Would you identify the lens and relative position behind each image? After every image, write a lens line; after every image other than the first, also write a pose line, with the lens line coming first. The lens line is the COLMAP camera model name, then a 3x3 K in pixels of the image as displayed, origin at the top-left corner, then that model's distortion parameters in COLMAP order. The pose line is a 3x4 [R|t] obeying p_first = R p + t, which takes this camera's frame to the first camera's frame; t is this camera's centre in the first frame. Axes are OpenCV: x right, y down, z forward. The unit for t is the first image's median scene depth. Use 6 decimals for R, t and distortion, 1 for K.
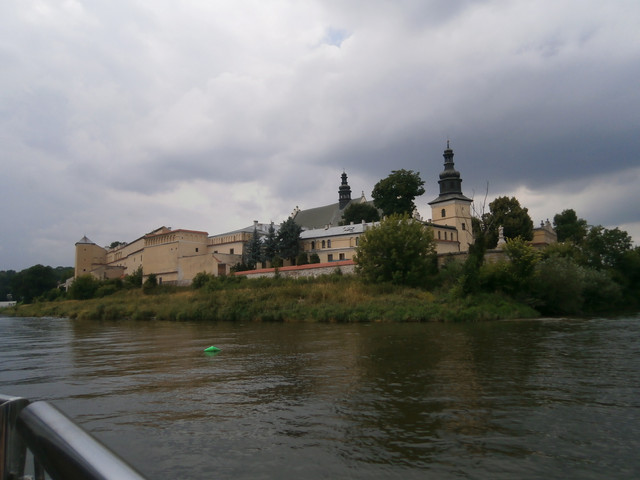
lens RADIAL K [[503.2, 0, 320.0], [0, 503.2, 240.0], [0, 0, 1]] dist [-0.043235, 0.013390]
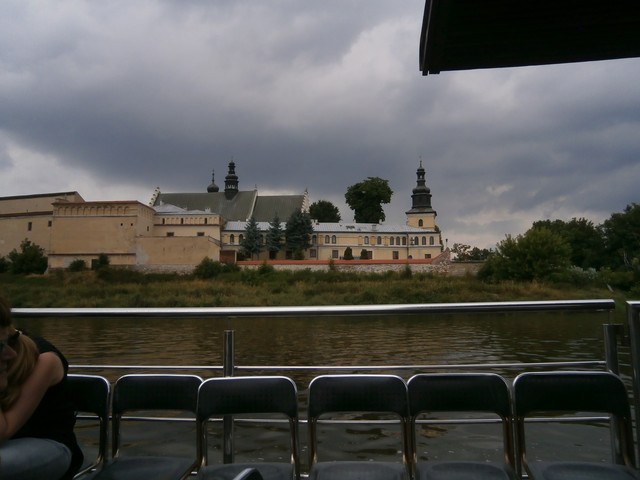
lens RADIAL K [[503.2, 0, 320.0], [0, 503.2, 240.0], [0, 0, 1]] dist [-0.043235, 0.013390]
pose [[0.771234, 0.096844, 0.629142, -0.631243], [-0.097791, 0.994652, -0.033230, 0.044161], [-0.628995, -0.035897, 0.776580, 0.237848]]
